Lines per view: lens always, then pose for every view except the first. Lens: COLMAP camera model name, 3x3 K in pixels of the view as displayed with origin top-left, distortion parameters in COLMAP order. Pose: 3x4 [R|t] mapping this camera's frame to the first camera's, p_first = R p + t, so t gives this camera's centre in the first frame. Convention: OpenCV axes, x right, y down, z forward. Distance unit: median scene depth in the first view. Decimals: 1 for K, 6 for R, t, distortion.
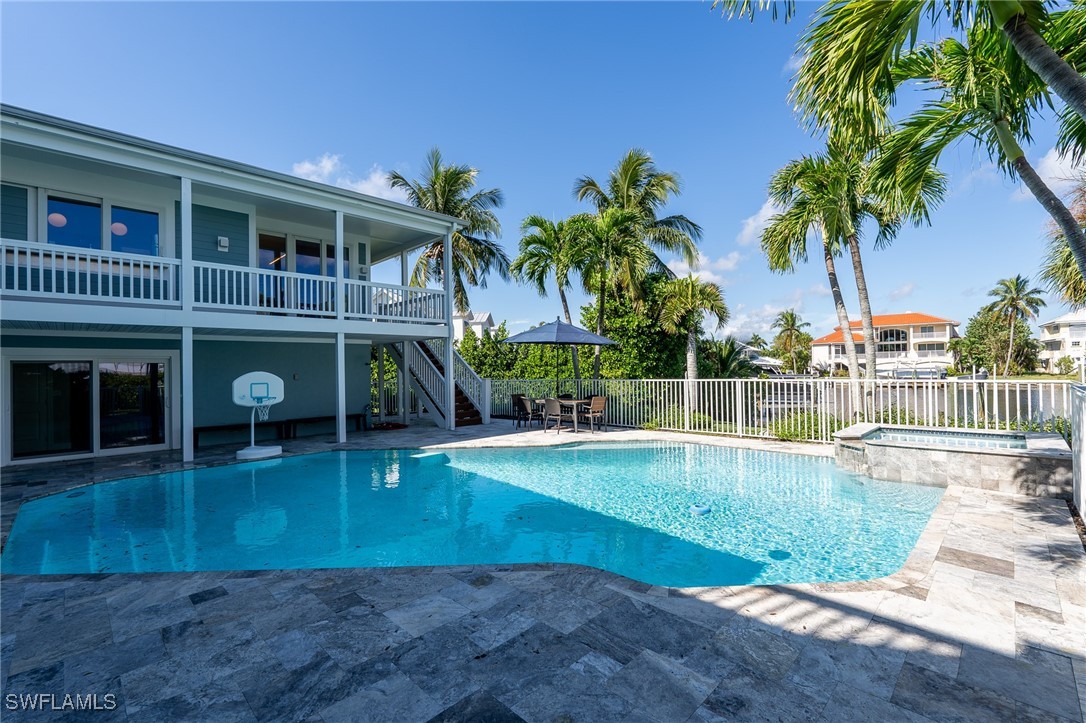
lens RADIAL K [[480.3, 0, 543.0], [0, 480.3, 361.5], [0, 0, 1]] dist [-0.000097, -0.000059]
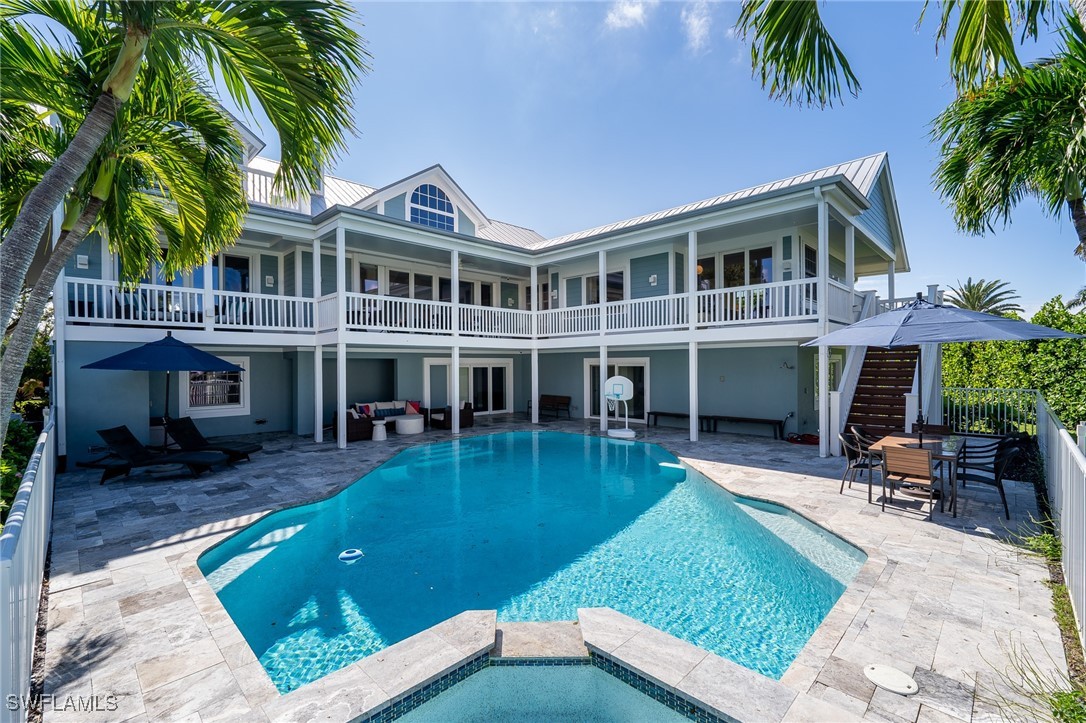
lens RADIAL K [[474.1, 0, 543.0], [0, 474.1, 361.5], [0, 0, 1]] dist [-0.000669, -0.000042]
pose [[0.002618, 0.012279, -0.999921, 2.299561], [0.030896, 0.999446, 0.012354, -0.127080], [0.999519, -0.030926, 0.002237, 2.205340]]
